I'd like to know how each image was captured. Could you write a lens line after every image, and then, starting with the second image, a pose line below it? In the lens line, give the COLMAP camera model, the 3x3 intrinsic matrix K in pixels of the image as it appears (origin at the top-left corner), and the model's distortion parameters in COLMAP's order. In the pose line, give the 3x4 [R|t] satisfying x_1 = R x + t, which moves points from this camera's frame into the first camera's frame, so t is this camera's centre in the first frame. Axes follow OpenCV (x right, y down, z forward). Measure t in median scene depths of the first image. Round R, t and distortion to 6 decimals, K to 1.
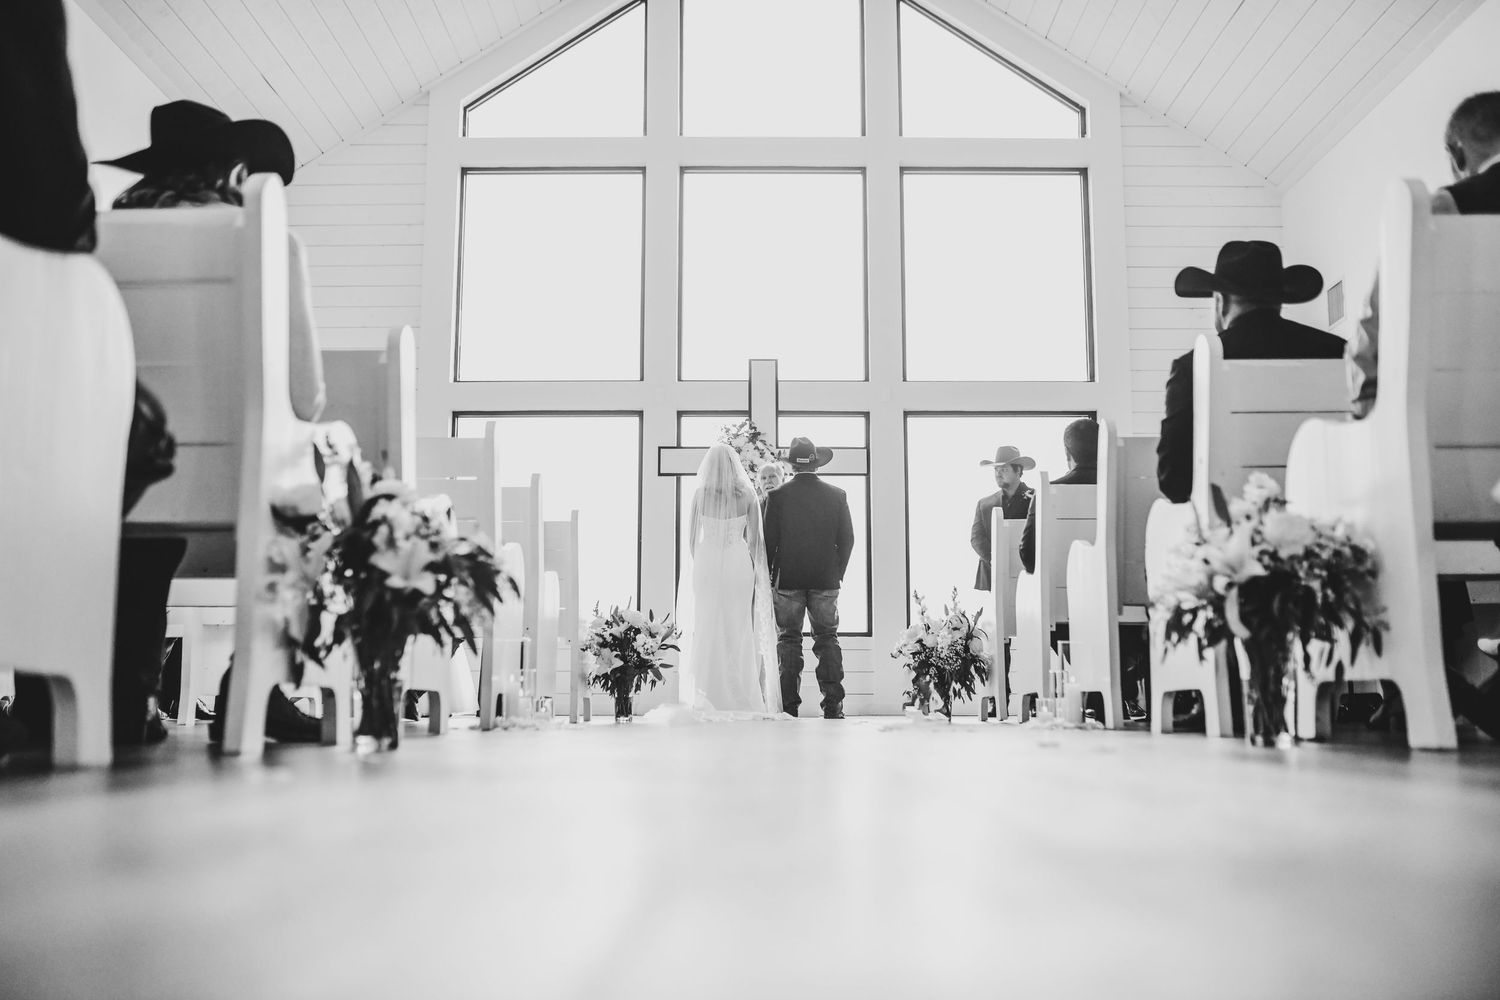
lens RADIAL K [[1442.2, 0, 769.2], [0, 1442.2, 498.3], [0, 0, 1]] dist [-0.000950, -0.002597]
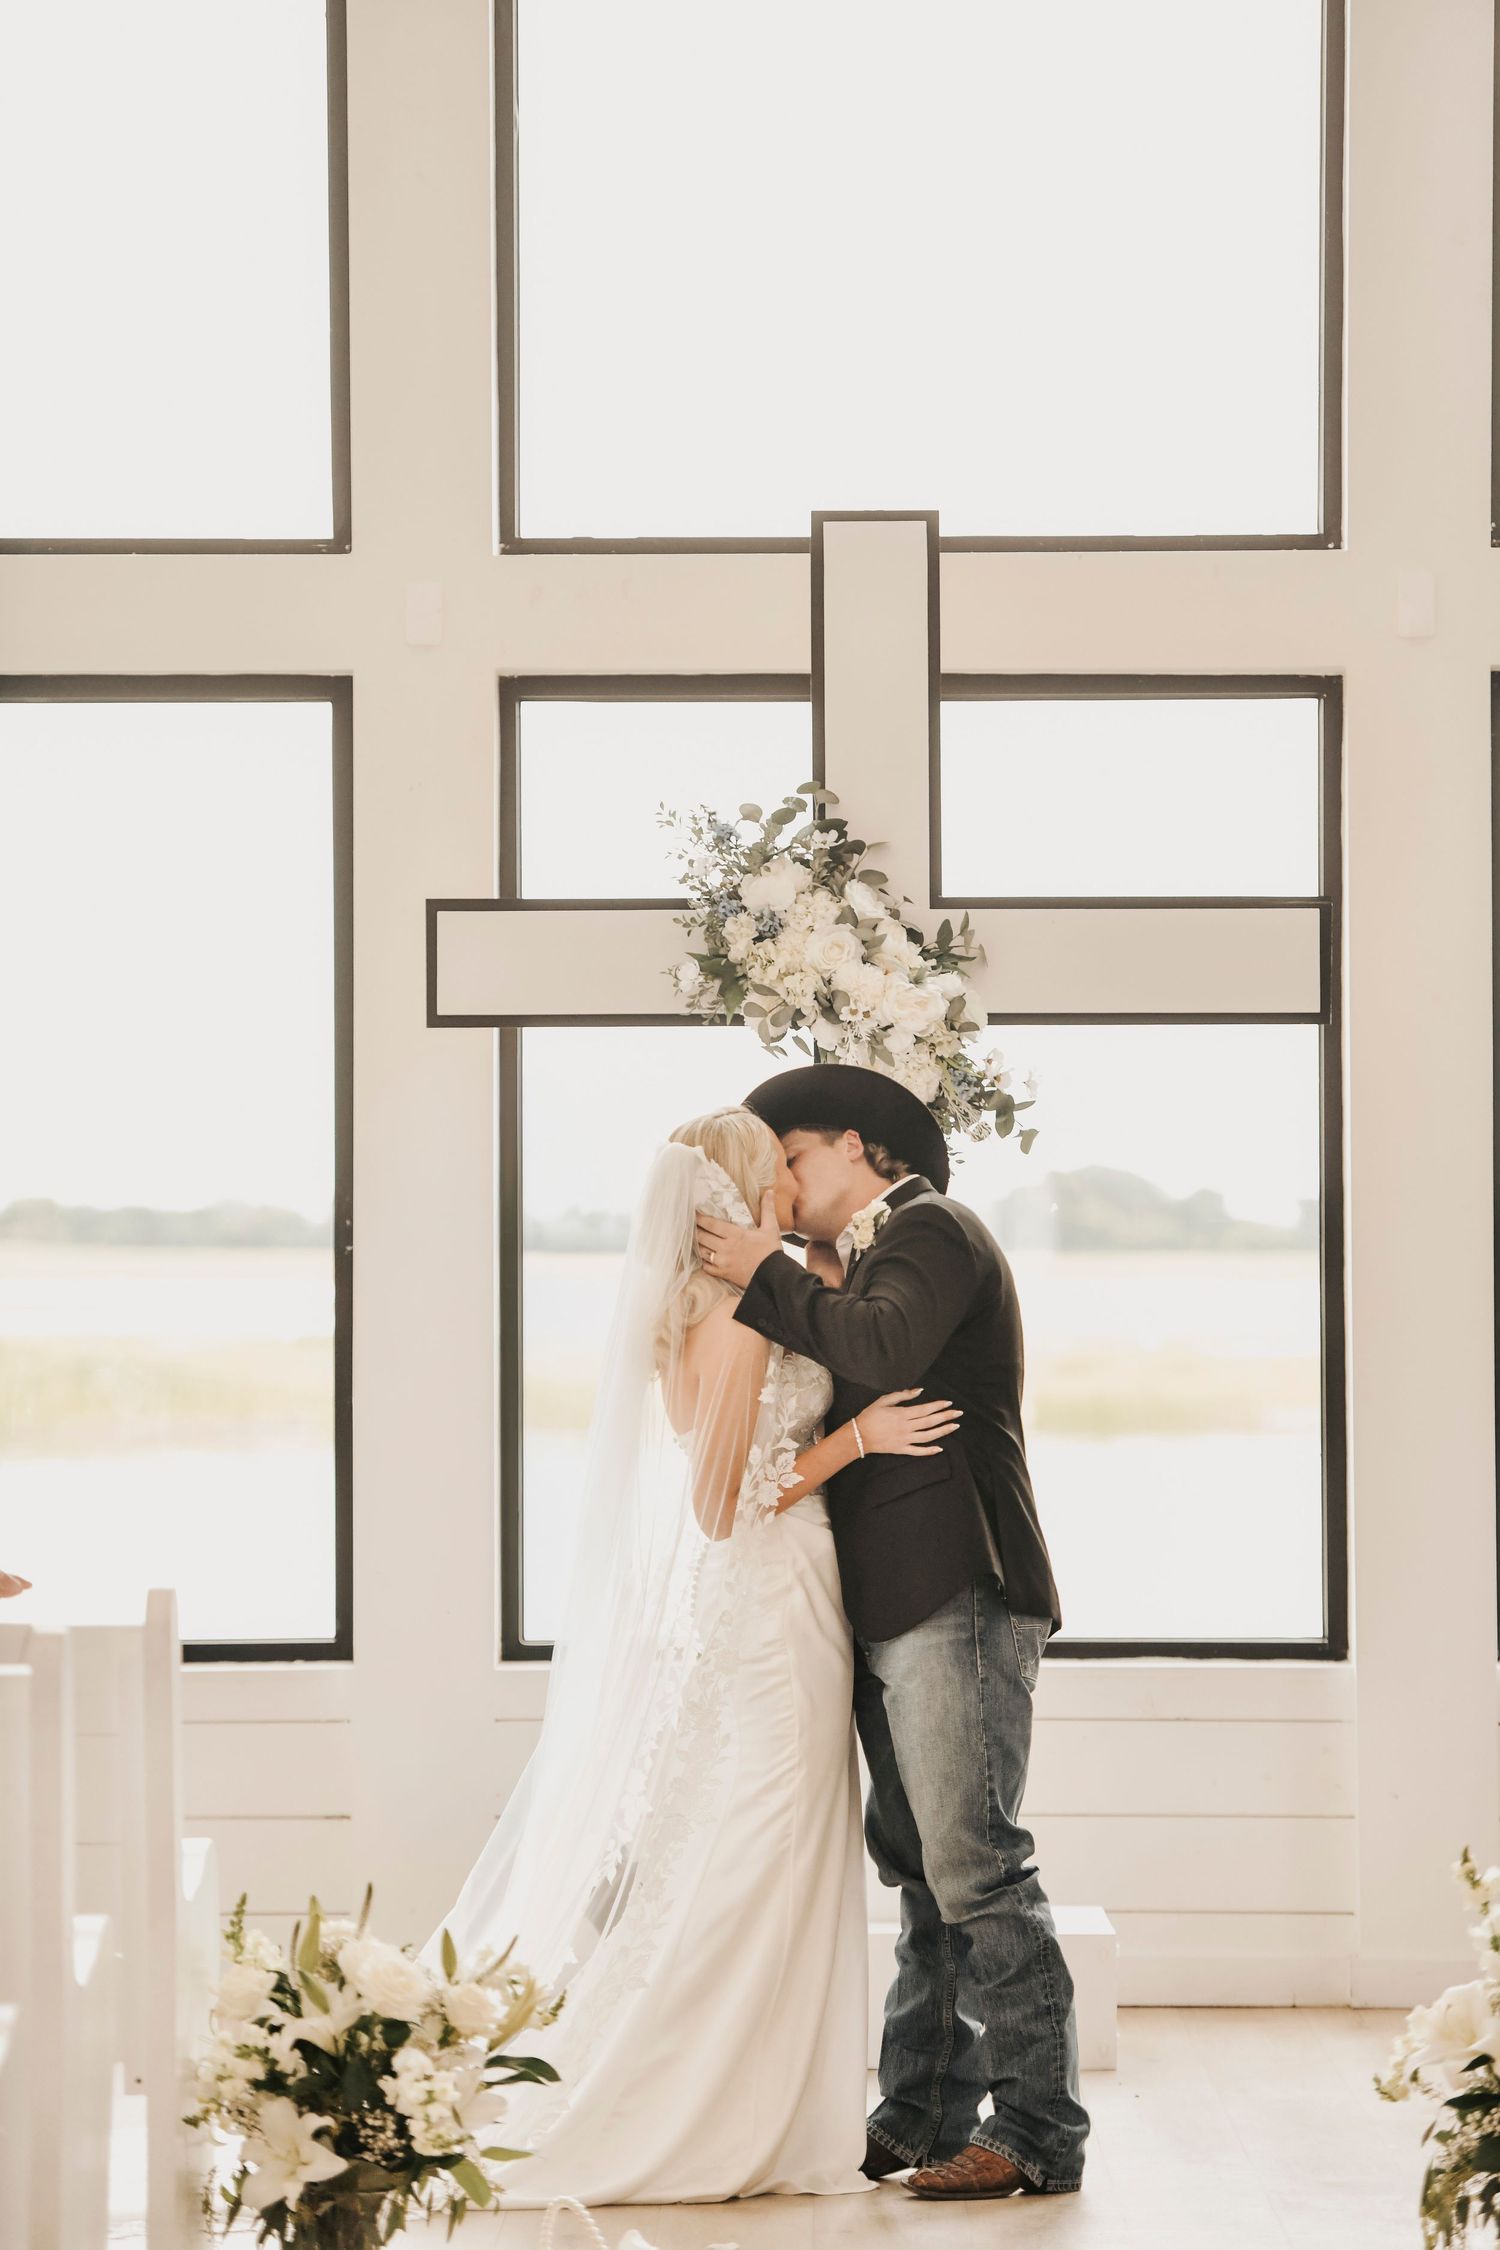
lens RADIAL K [[7596.7, 0, 752.0], [0, 7596.7, 1167.6], [0, 0, 1]] dist [0.496978, 0.802399]
pose [[0.999775, -0.002572, -0.021071, 0.001778], [0.005408, 0.990738, 0.135682, -0.160680], [0.020527, -0.135766, 0.990528, -0.226829]]
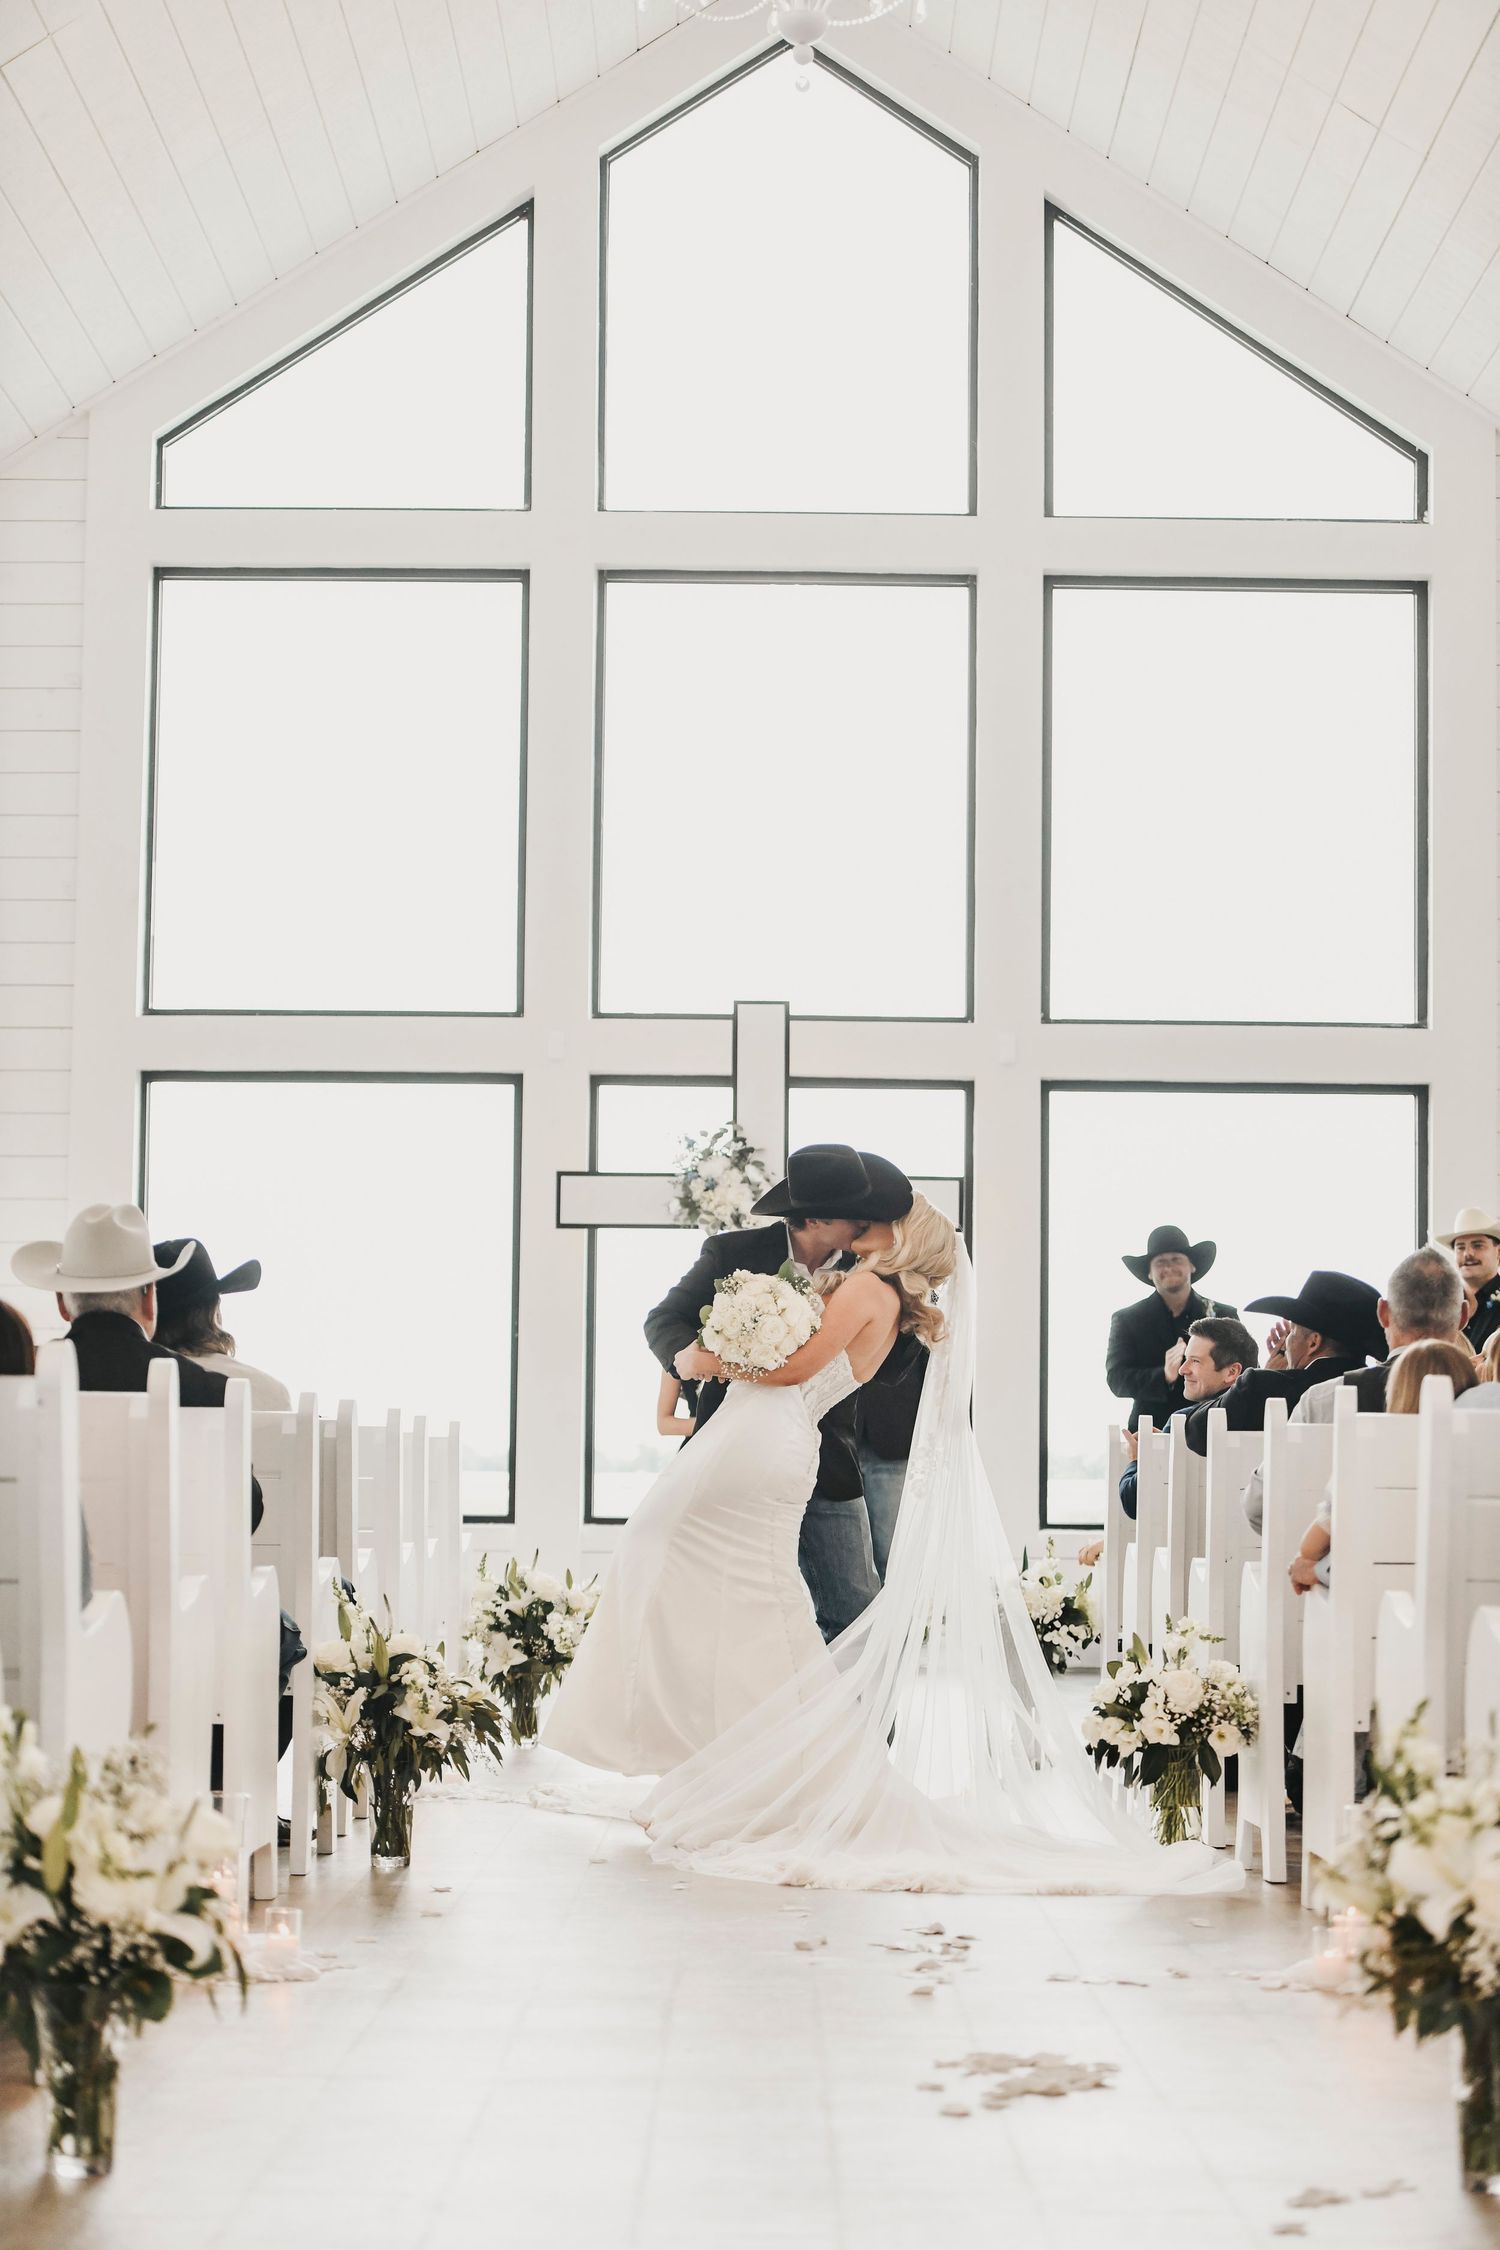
lens RADIAL K [[4630.1, 0, 750.0], [0, 4630.1, 1125.0], [0, 0, 1]] dist [-0.014865, 0.119299]
pose [[0.999852, 0.010401, -0.013732, 0.015332], [-0.009445, 0.997643, 0.067966, -0.167009], [0.014406, -0.067826, 0.997593, -0.660012]]
